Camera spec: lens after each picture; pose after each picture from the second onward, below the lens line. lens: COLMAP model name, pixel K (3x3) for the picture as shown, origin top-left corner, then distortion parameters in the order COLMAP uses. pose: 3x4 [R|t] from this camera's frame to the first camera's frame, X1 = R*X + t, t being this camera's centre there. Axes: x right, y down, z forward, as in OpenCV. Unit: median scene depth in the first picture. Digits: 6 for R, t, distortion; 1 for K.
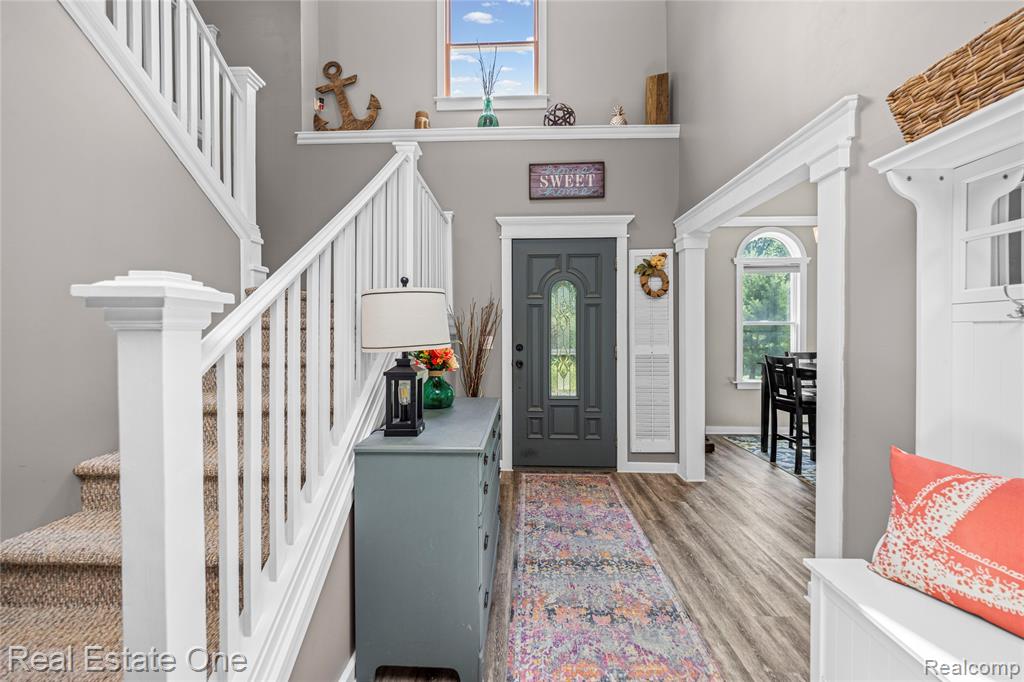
lens RADIAL K [[409.6, 0, 512.6], [0, 409.6, 336.6], [0, 0, 1]] dist [0.001272, -0.000187]
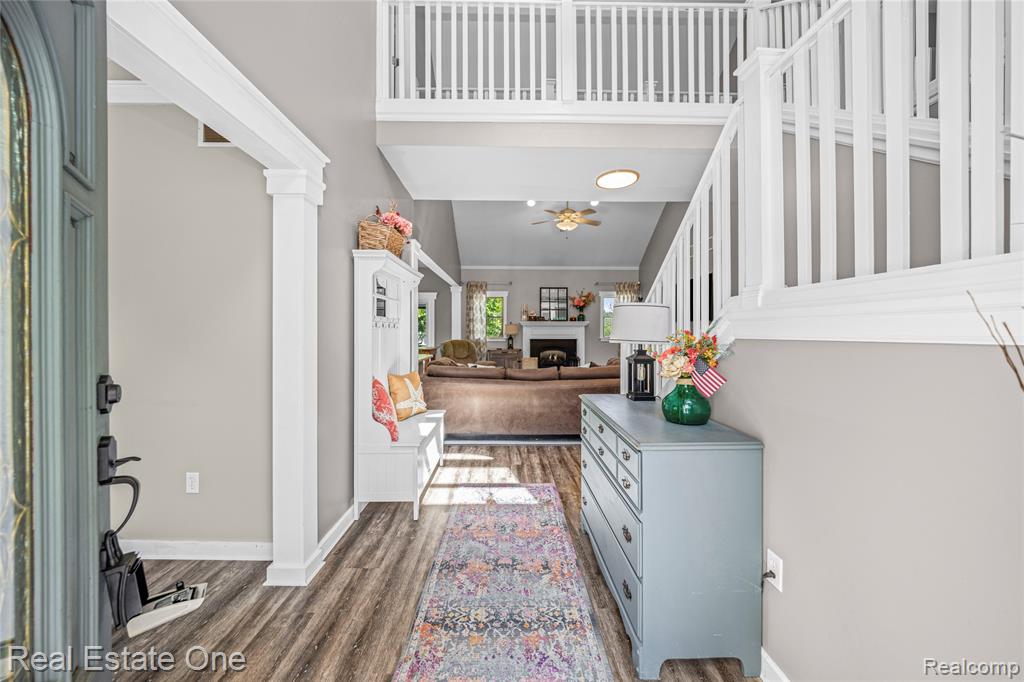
lens RADIAL K [[383.5, 0, 512.0], [0, 383.5, 341.0], [0, 0, 1]] dist [-0.000077, -0.000119]
pose [[-0.998760, 0.003194, -0.049679, 0.133882], [0.001412, 0.999356, 0.035866, -0.014181], [0.049761, 0.035752, -0.998121, 1.136591]]
